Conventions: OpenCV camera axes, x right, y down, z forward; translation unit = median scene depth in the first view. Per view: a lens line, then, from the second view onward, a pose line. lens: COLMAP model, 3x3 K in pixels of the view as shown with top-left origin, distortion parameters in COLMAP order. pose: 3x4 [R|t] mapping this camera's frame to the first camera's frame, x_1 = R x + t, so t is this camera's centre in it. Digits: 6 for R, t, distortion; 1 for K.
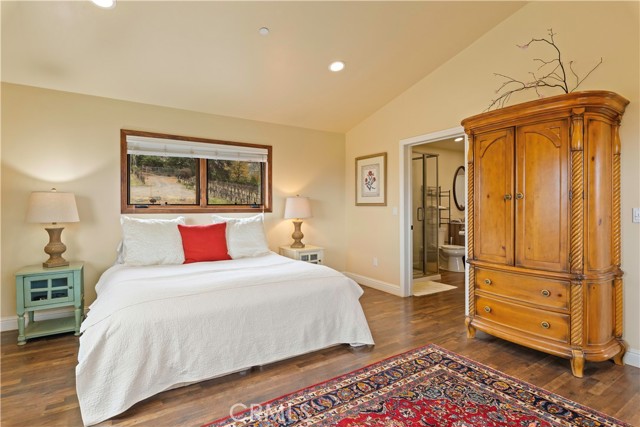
lens RADIAL K [[328.9, 0, 320.4], [0, 328.9, 207.4], [0, 0, 1]] dist [0.000104, 0.000050]
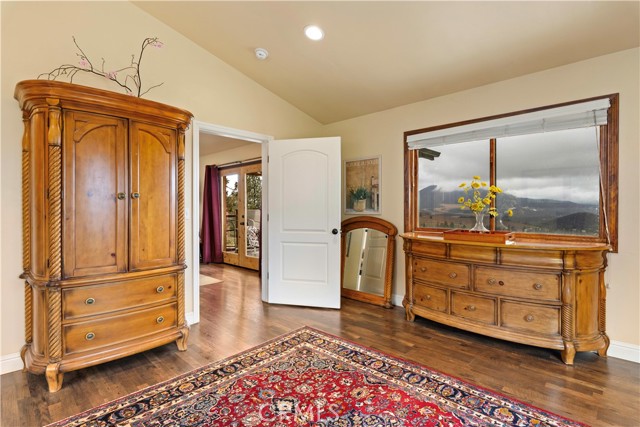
lens RADIAL K [[319.9, 0, 320.0], [0, 319.9, 213.5], [0, 0, 1]] dist [0.000755, 0.000137]
pose [[-0.221487, -0.016972, 0.975016, -0.412841], [0.001064, 0.999844, 0.017646, 0.000477], [-0.975163, 0.004946, -0.221434, 0.713172]]
